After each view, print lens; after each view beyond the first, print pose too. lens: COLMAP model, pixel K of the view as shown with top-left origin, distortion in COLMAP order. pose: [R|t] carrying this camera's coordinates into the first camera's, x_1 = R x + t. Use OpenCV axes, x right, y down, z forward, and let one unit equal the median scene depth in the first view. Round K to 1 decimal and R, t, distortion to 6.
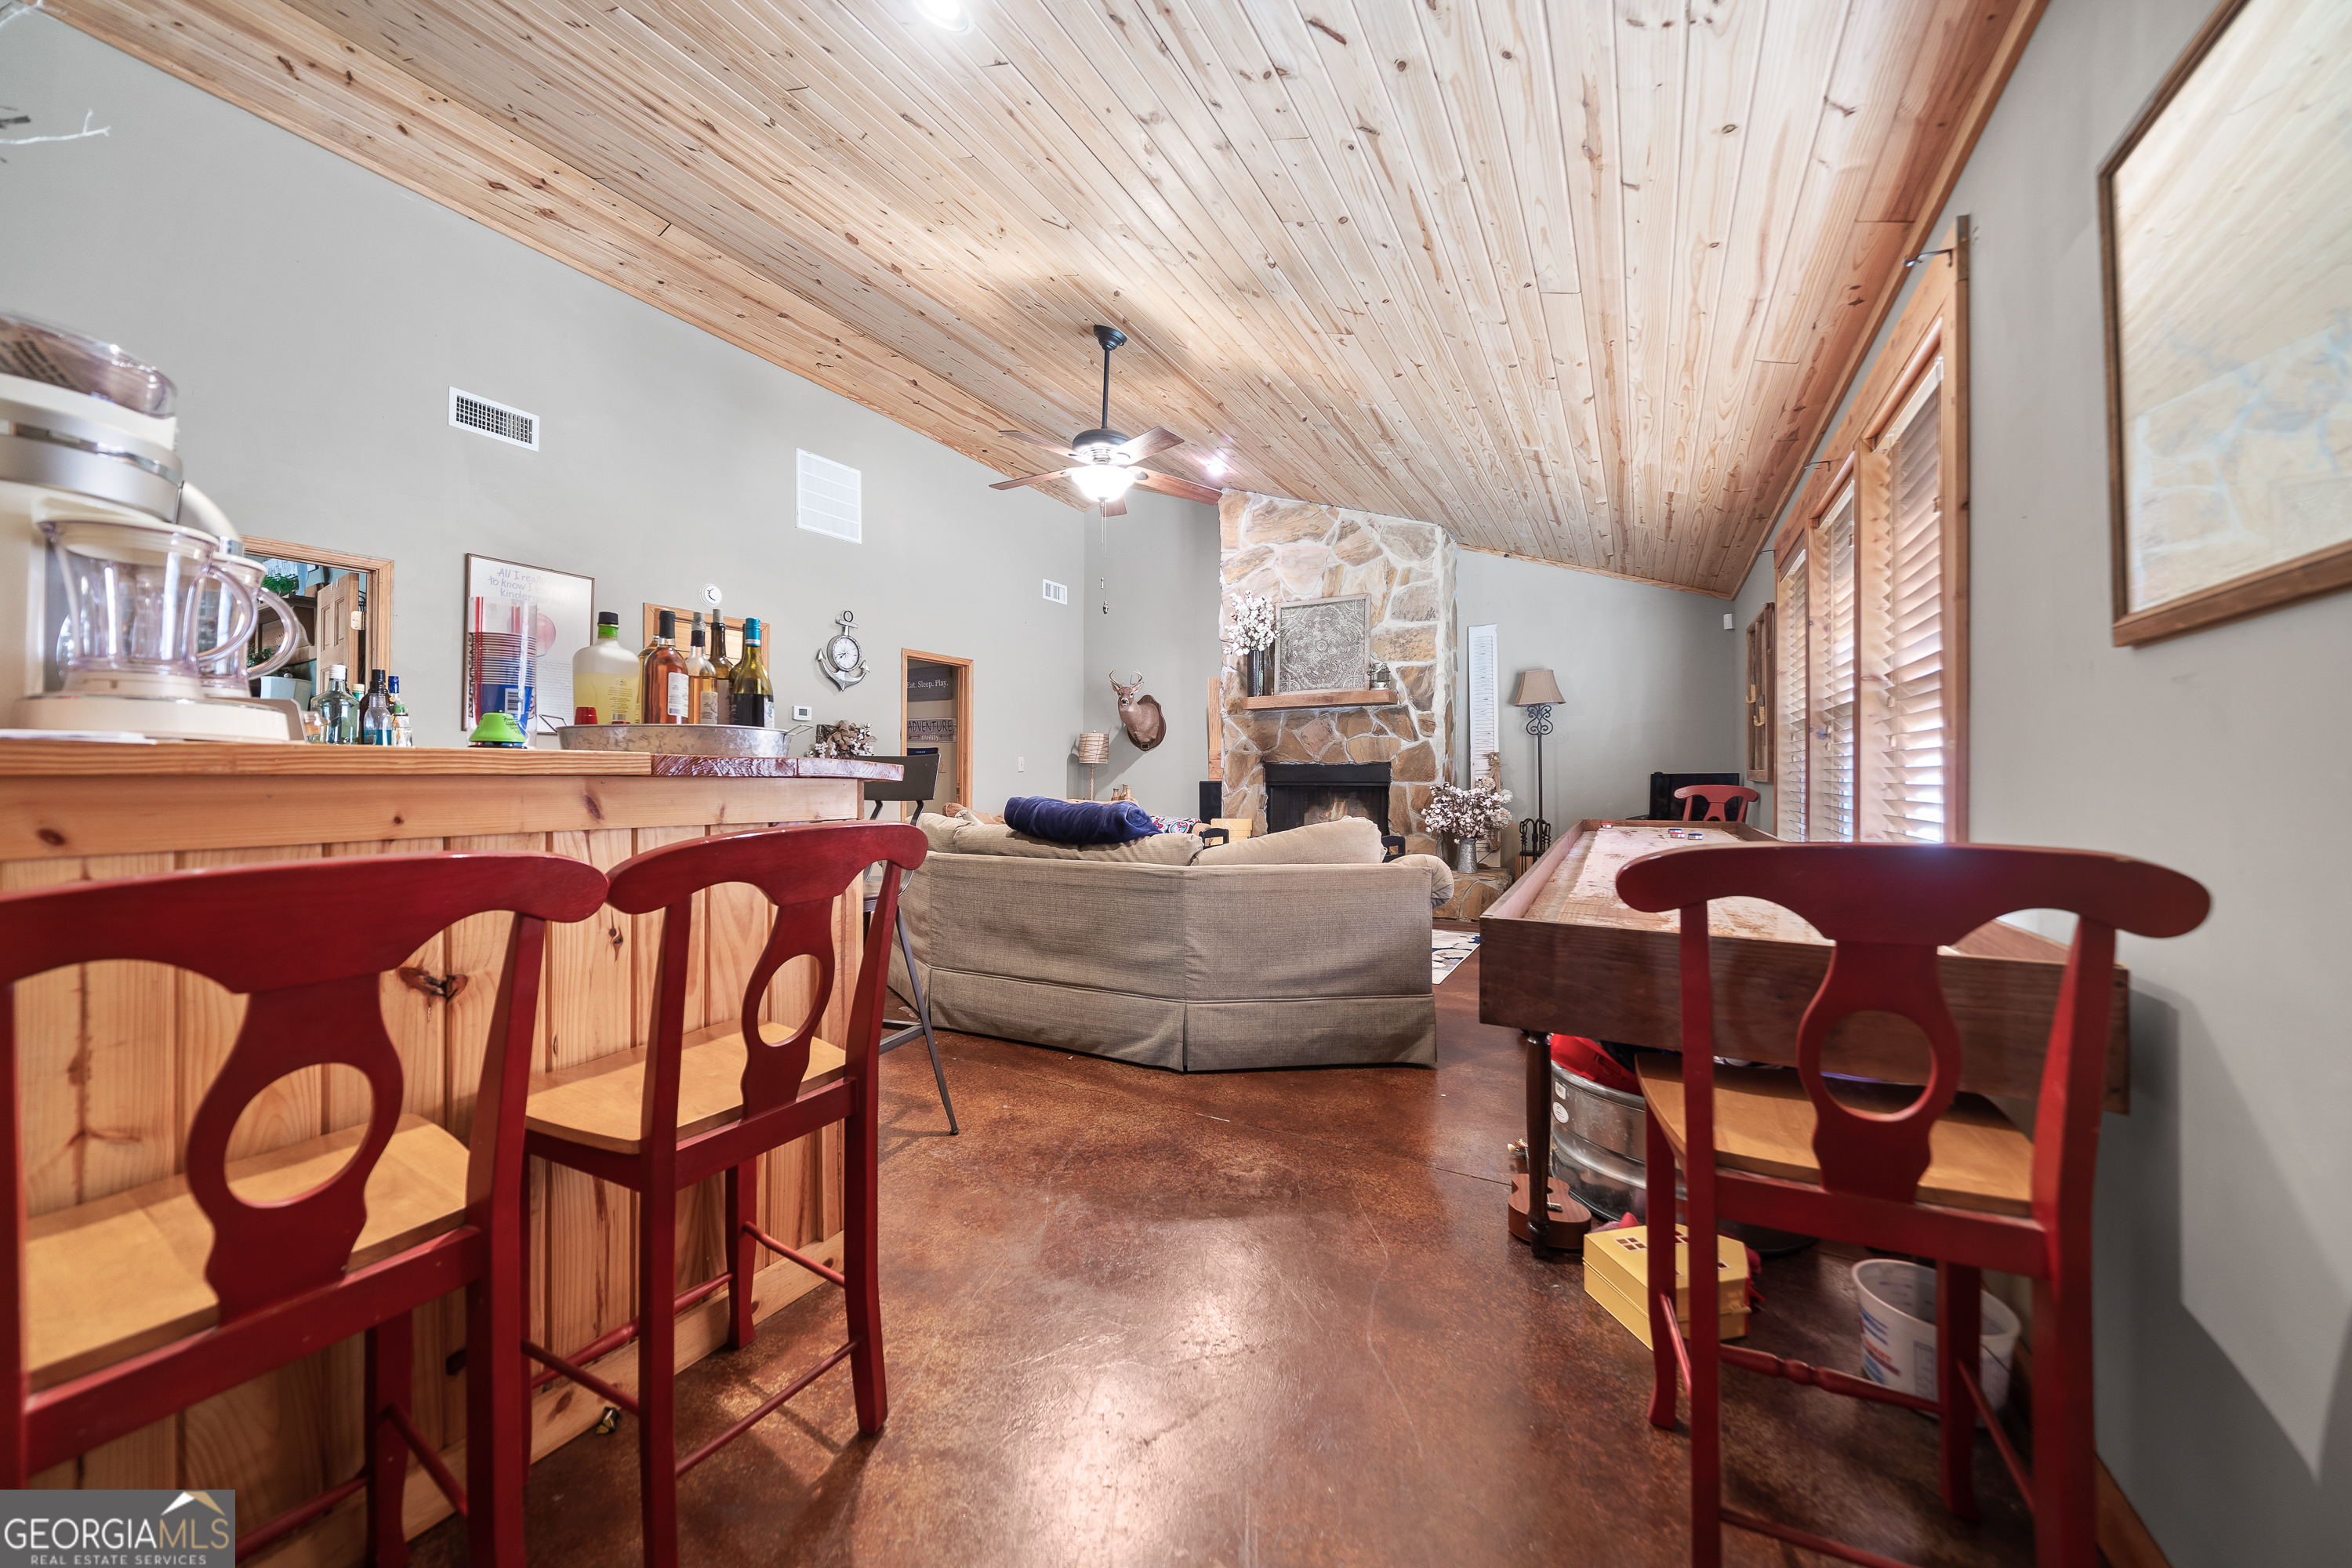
lens RADIAL K [[824.0, 0, 1165.7], [0, 824.0, 771.4], [0, 0, 1]] dist [-0.003738, -0.000412]
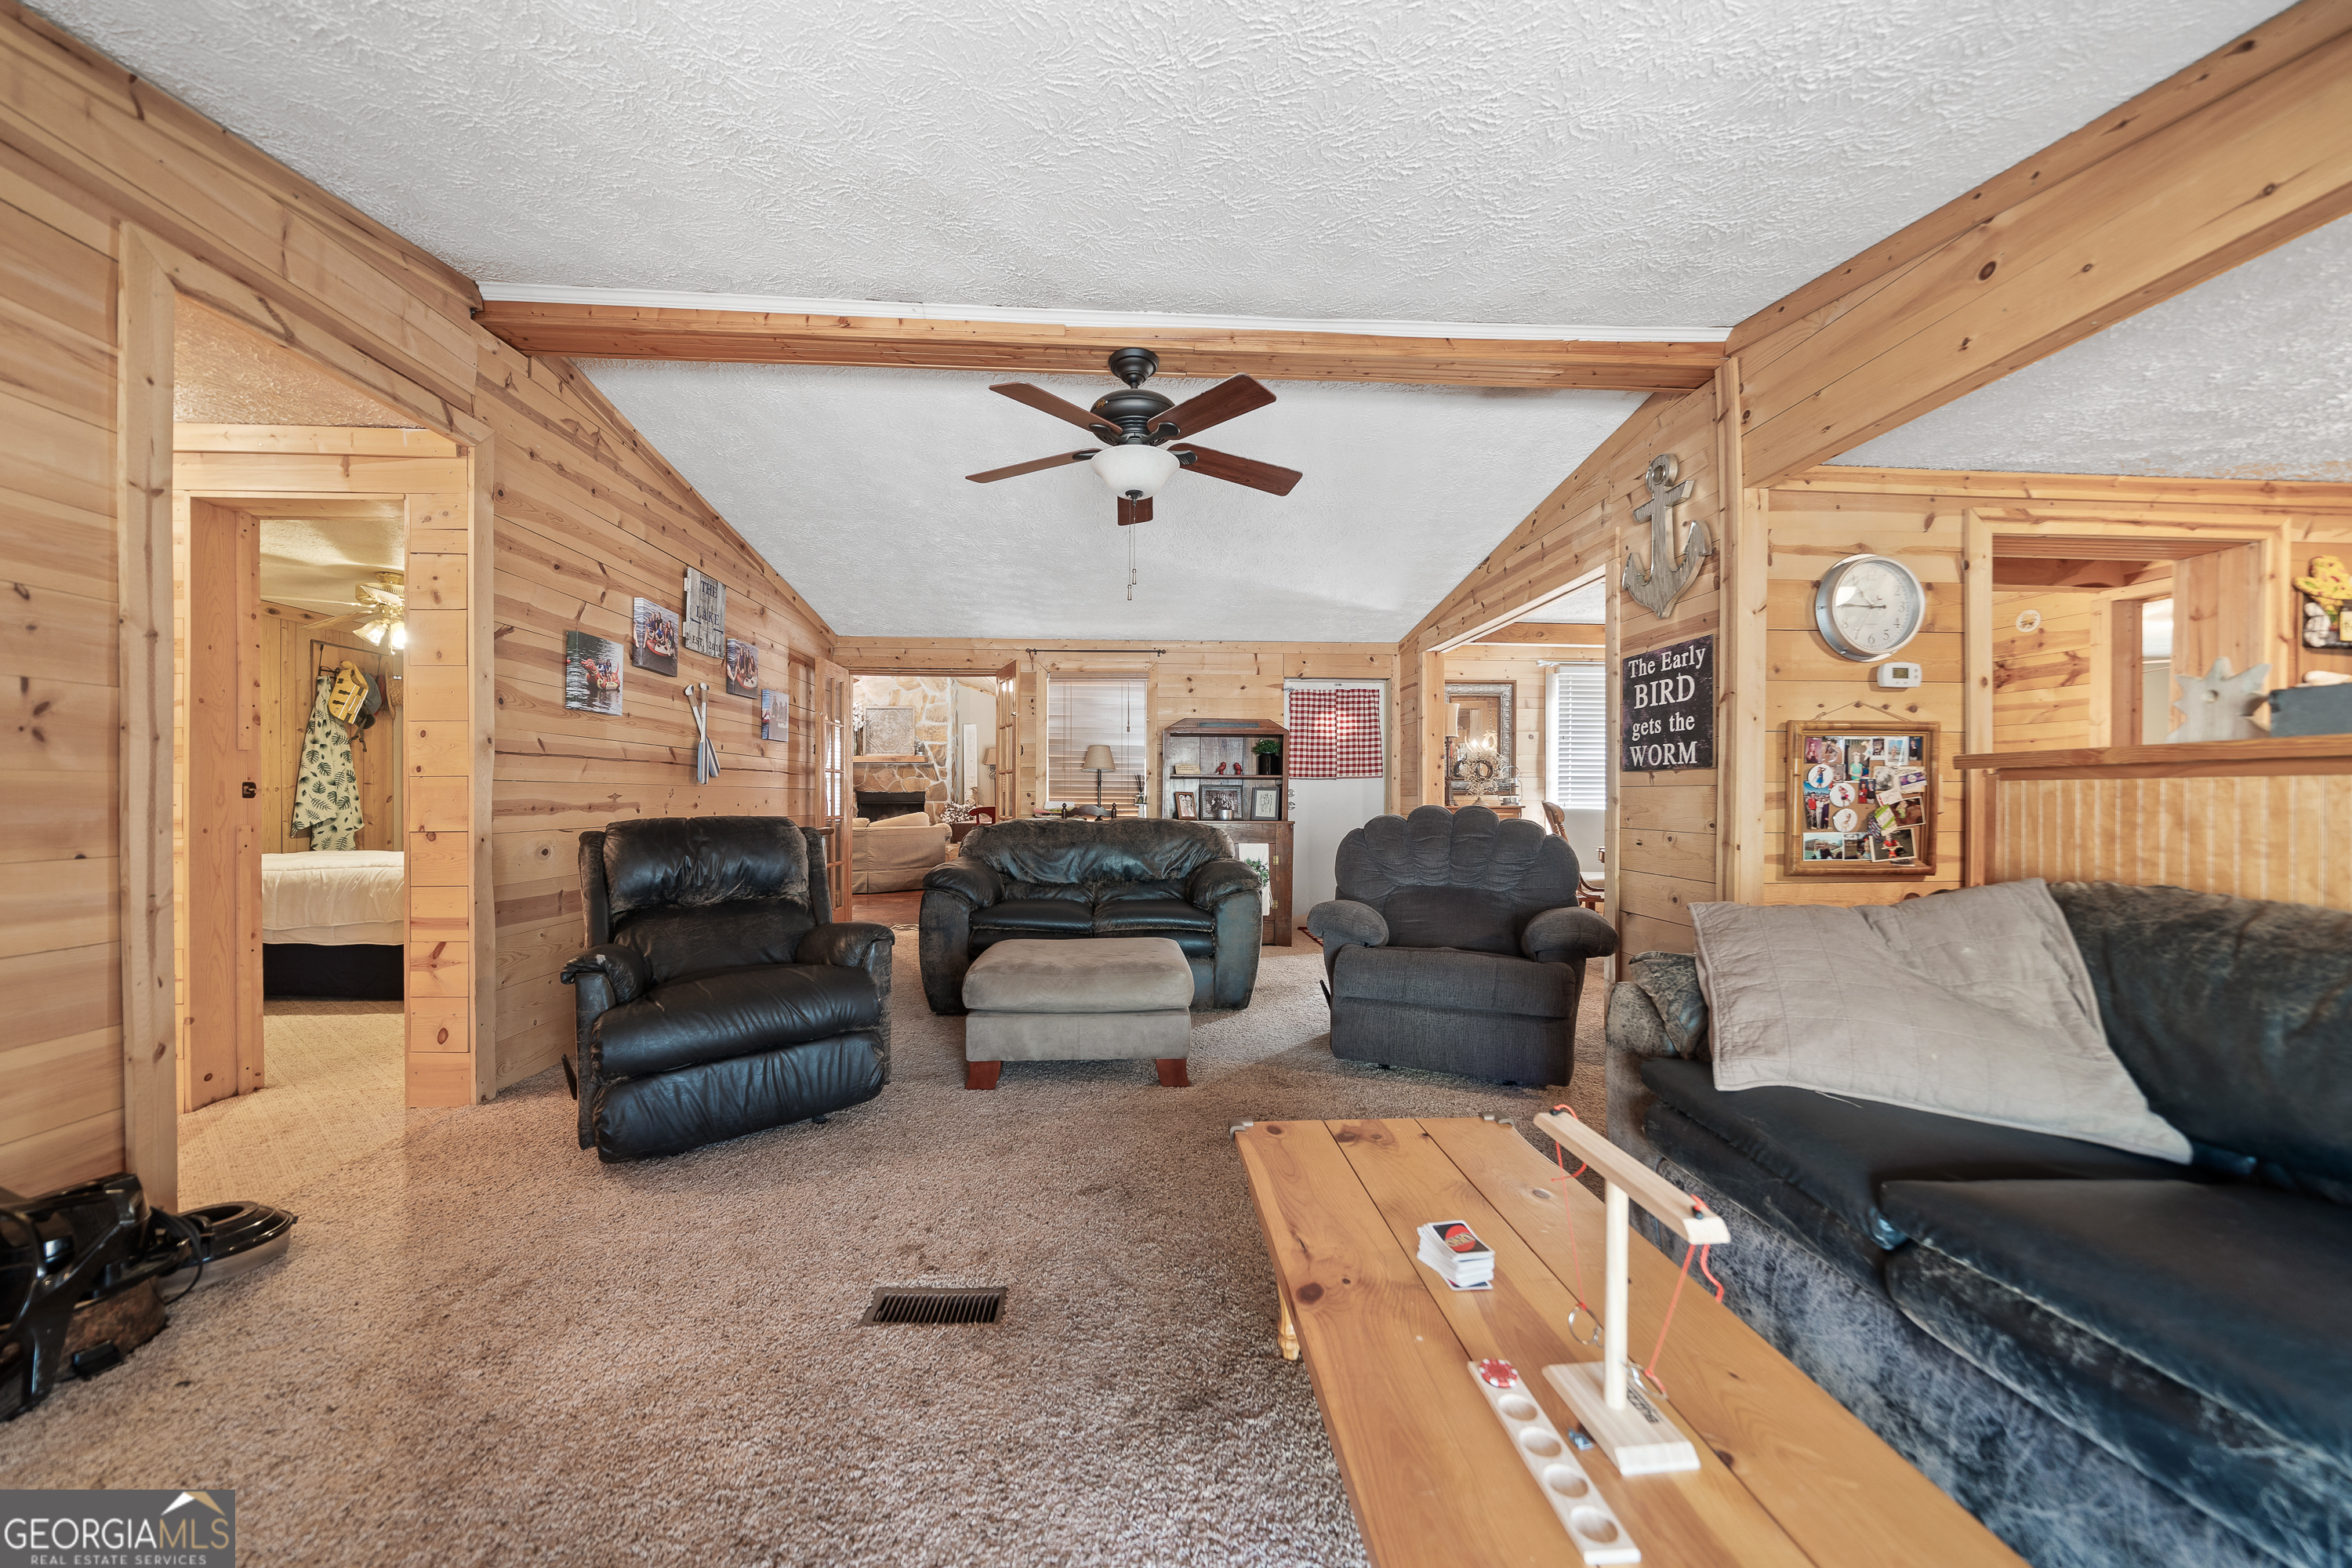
lens RADIAL K [[824.0, 0, 1163.4], [0, 824.0, 797.5], [0, 0, 1]] dist [-0.003738, -0.000412]
pose [[0.839205, 0.002282, 0.543810, -0.327241], [-0.004162, 0.999989, 0.002226, -0.003275], [-0.543799, -0.004131, 0.839205, -0.989267]]
